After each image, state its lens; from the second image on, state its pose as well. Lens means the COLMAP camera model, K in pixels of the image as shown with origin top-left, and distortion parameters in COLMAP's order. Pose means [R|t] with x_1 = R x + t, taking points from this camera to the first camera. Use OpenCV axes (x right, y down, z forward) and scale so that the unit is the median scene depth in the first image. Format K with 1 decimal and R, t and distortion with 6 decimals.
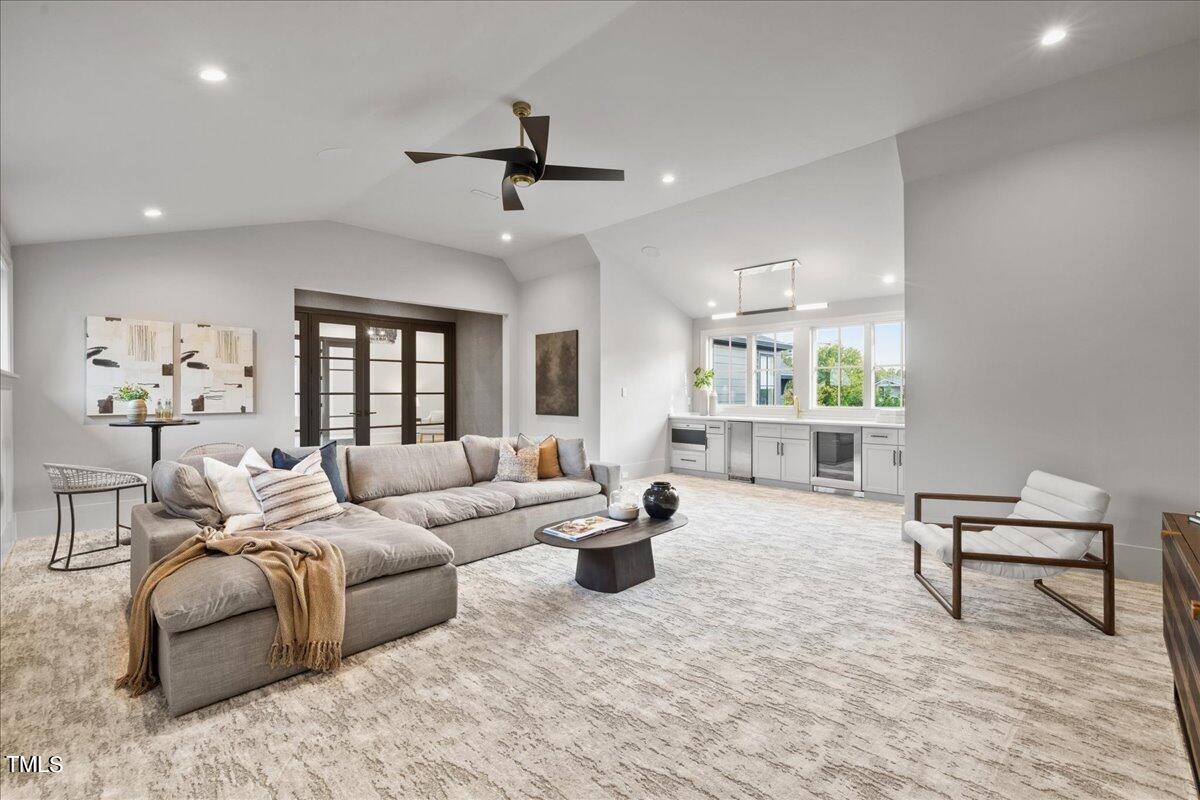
lens RADIAL K [[511.4, 0, 593.9], [0, 511.4, 394.5], [0, 0, 1]] dist [-0.001537, -0.000365]
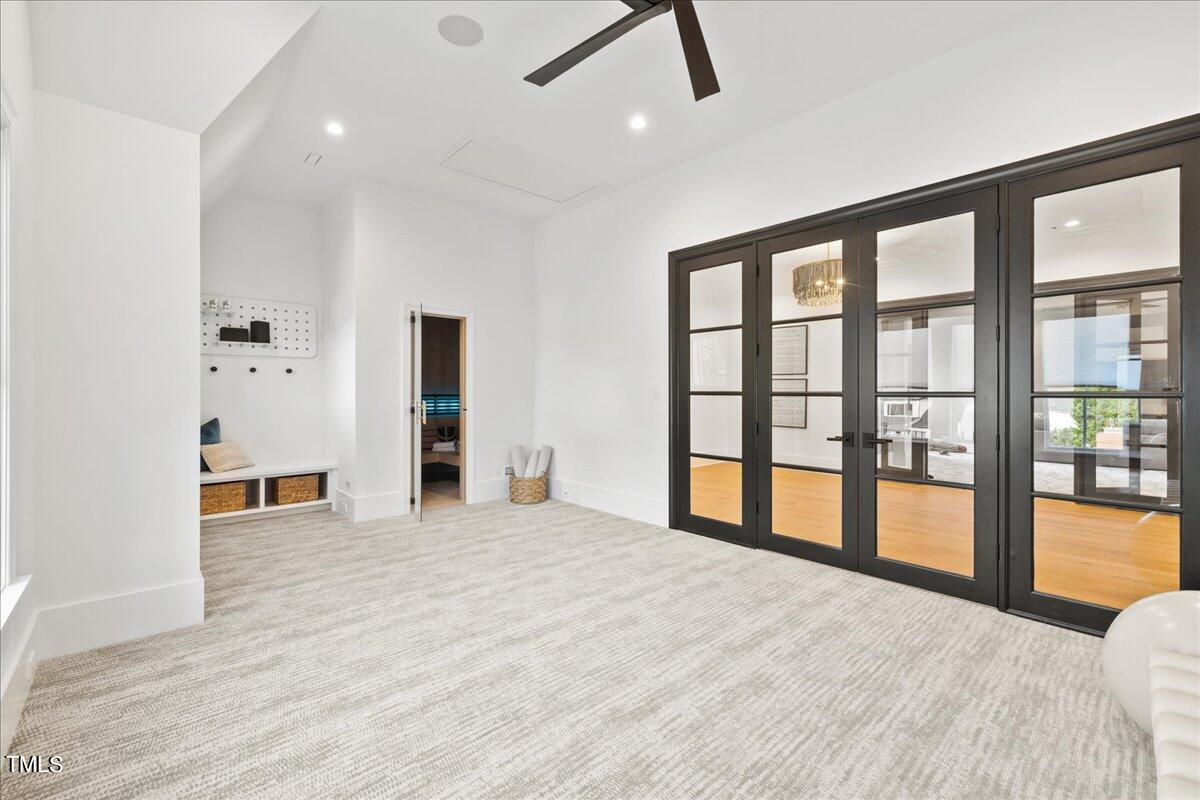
lens RADIAL K [[511.4, 0, 593.9], [0, 511.4, 394.5], [0, 0, 1]] dist [-0.001537, -0.000365]
pose [[-0.056664, 0.006527, -0.998372, 0.052998], [-0.004073, 0.999969, 0.006769, -0.003747], [0.998385, 0.004450, -0.056636, 0.868041]]
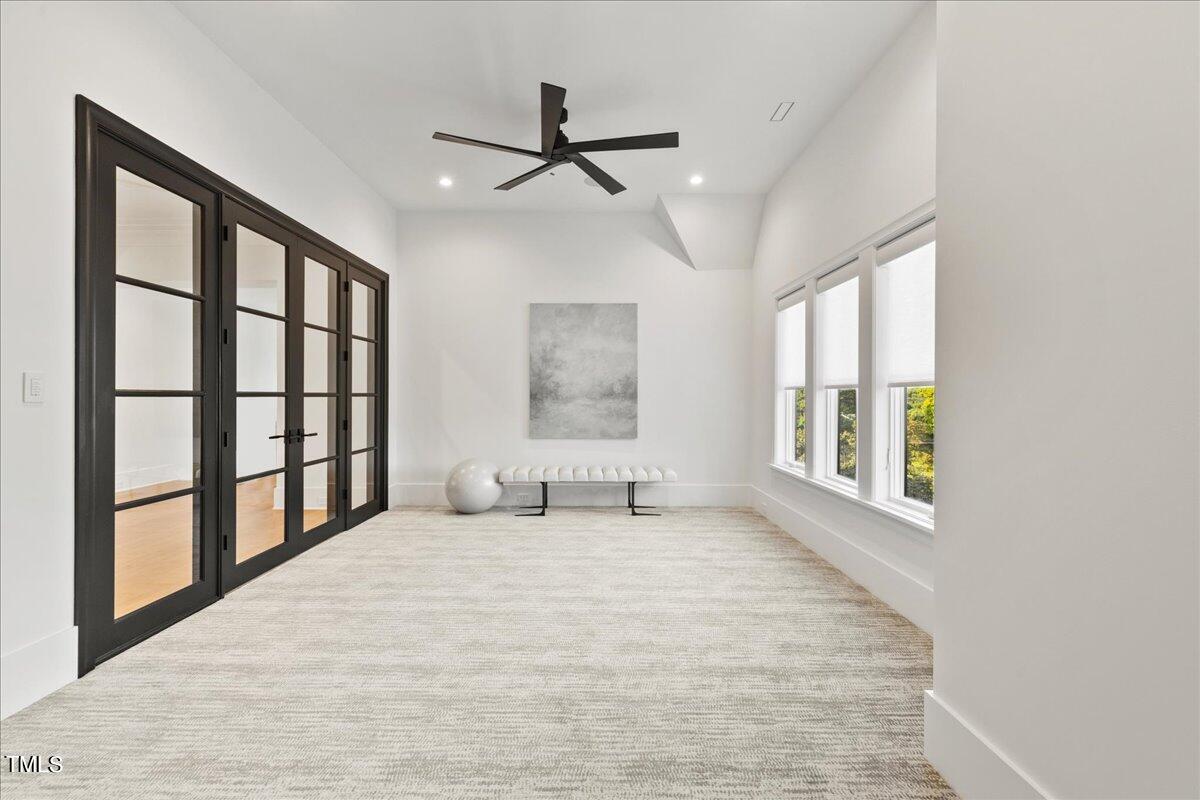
lens RADIAL K [[511.4, 0, 593.9], [0, 511.4, 394.5], [0, 0, 1]] dist [-0.001537, -0.000365]
pose [[0.711194, 0.008407, 0.702946, -0.515546], [-0.003013, 0.999956, -0.008910, 0.001224], [-0.702990, 0.004219, 0.711188, 0.538331]]
